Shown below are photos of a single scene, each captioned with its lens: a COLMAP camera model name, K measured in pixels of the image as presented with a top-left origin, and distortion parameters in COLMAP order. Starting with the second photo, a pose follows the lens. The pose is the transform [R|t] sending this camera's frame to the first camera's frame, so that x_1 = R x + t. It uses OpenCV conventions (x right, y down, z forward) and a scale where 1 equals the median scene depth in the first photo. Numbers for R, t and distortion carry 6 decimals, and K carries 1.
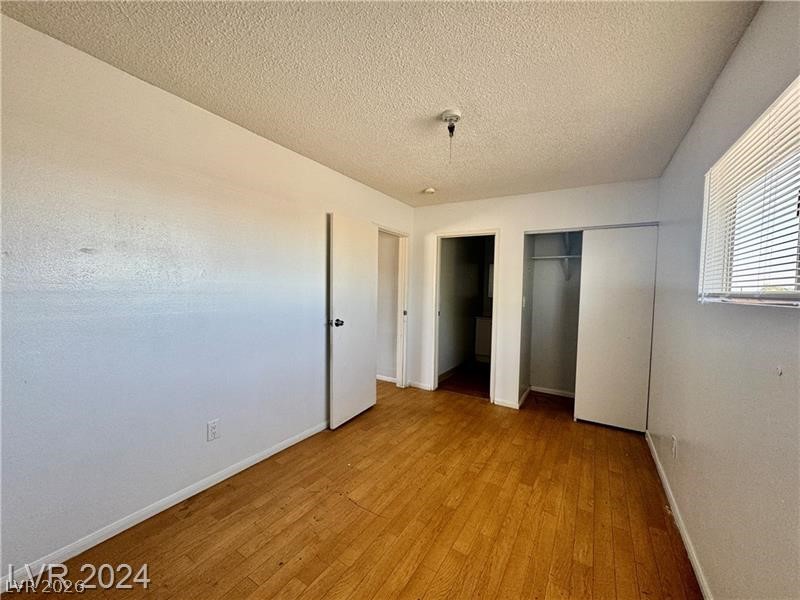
lens RADIAL K [[316.2, 0, 396.3], [0, 316.2, 319.7], [0, 0, 1]] dist [-0.001670, 0.000407]
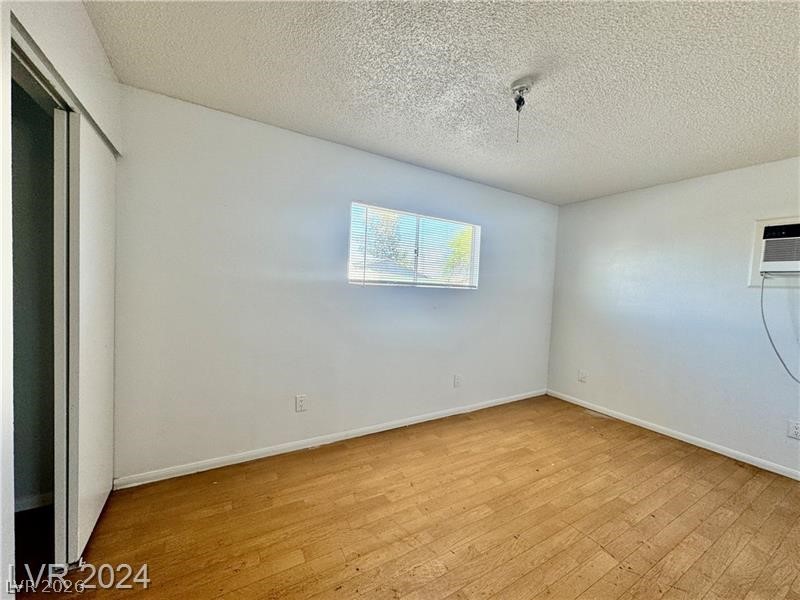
lens RADIAL K [[316.2, 0, 402.4], [0, 316.2, 304.3], [0, 0, 1]] dist [-0.001670, 0.000407]
pose [[-0.890540, -0.089532, 0.446007, 0.028586], [-0.019088, 0.986932, 0.160003, -0.184681], [-0.454504, 0.133976, -0.880612, 1.942279]]
